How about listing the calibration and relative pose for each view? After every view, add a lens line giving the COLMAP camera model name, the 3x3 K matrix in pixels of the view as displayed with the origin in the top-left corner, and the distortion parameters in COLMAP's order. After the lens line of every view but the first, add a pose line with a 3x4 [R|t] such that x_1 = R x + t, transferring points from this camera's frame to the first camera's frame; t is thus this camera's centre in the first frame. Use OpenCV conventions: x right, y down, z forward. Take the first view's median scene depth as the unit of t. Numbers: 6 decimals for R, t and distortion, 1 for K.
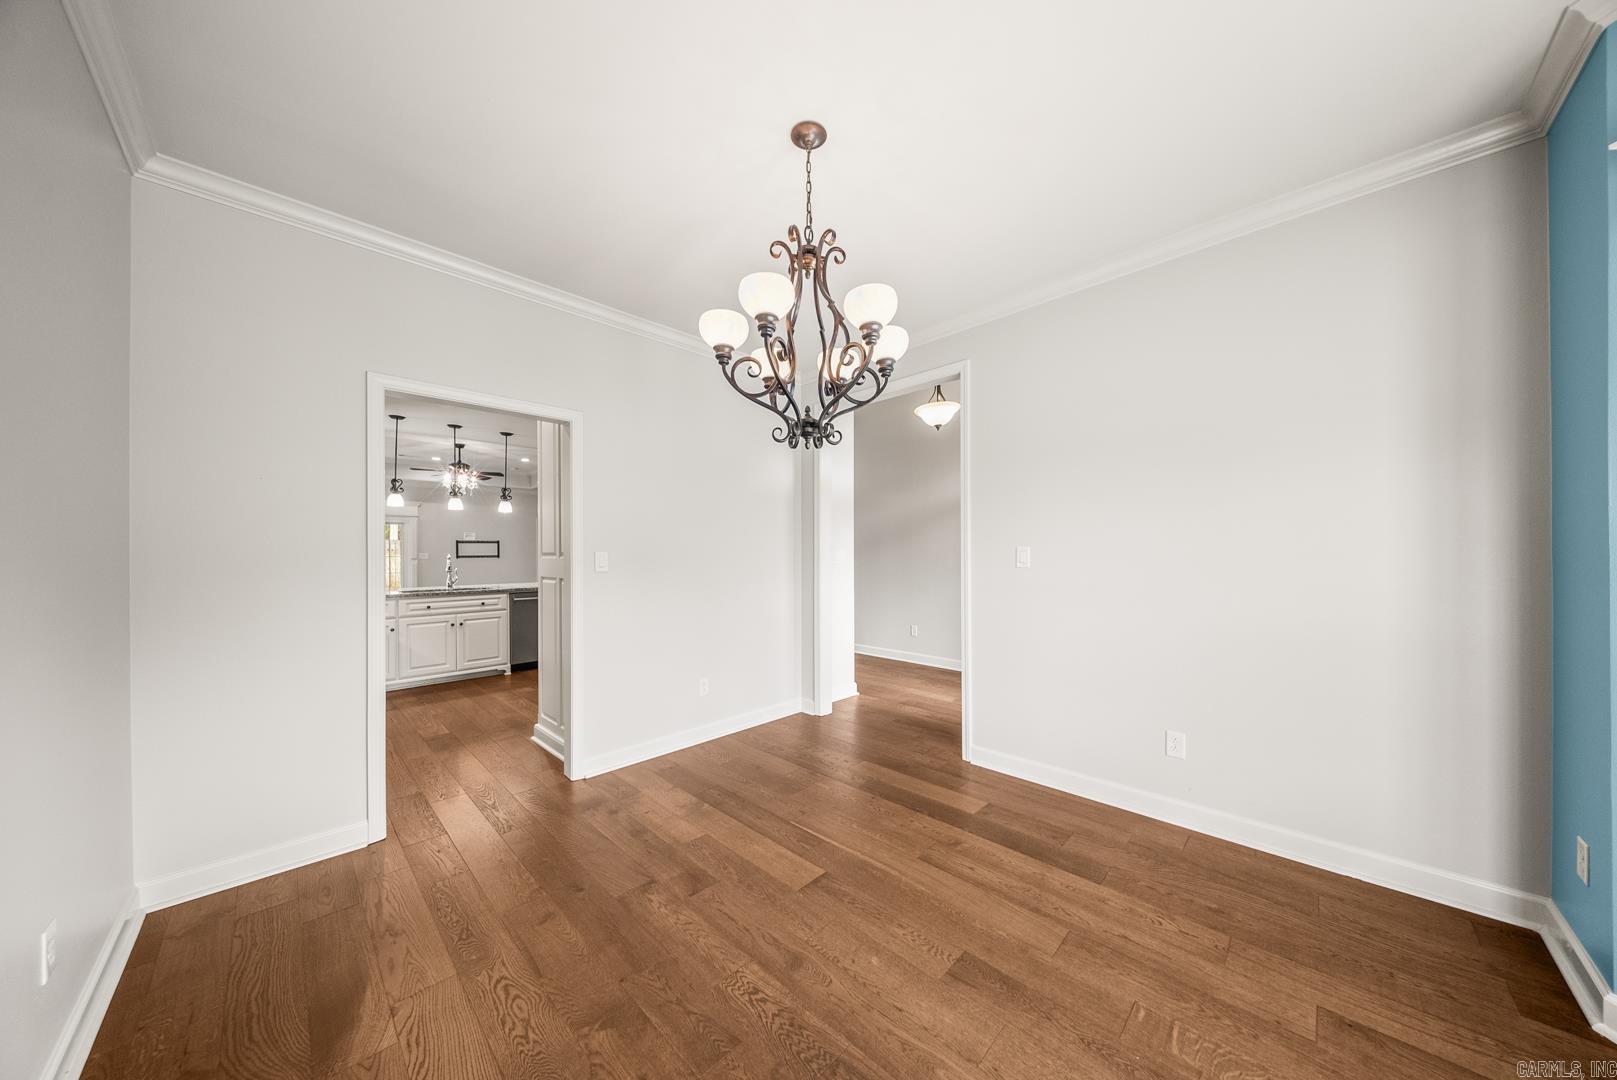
lens RADIAL K [[512.2, 0, 812.9], [0, 512.2, 551.7], [0, 0, 1]] dist [0.001130, -0.003820]
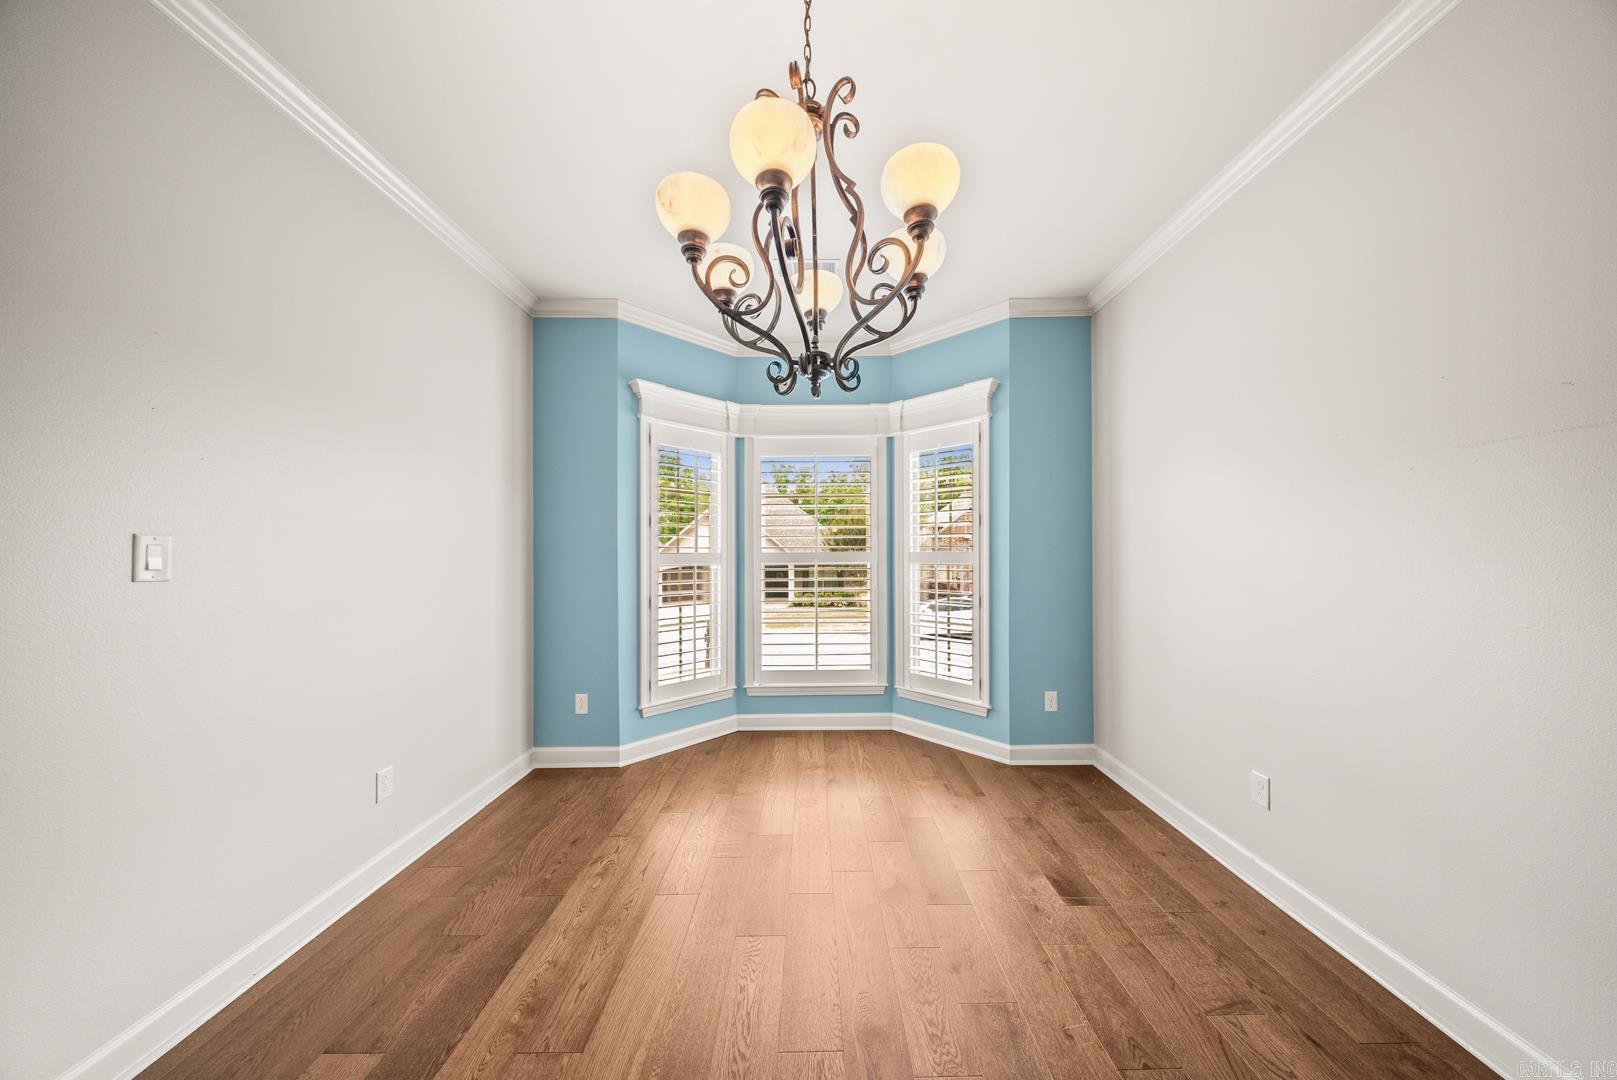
lens RADIAL K [[512.2, 0, 812.9], [0, 512.2, 551.7], [0, 0, 1]] dist [0.001130, -0.003820]
pose [[-0.698003, 0.006537, 0.716065, -0.550128], [0.005217, 0.999978, -0.004043, 0.011160], [-0.716076, 0.000914, -0.698021, 1.597766]]
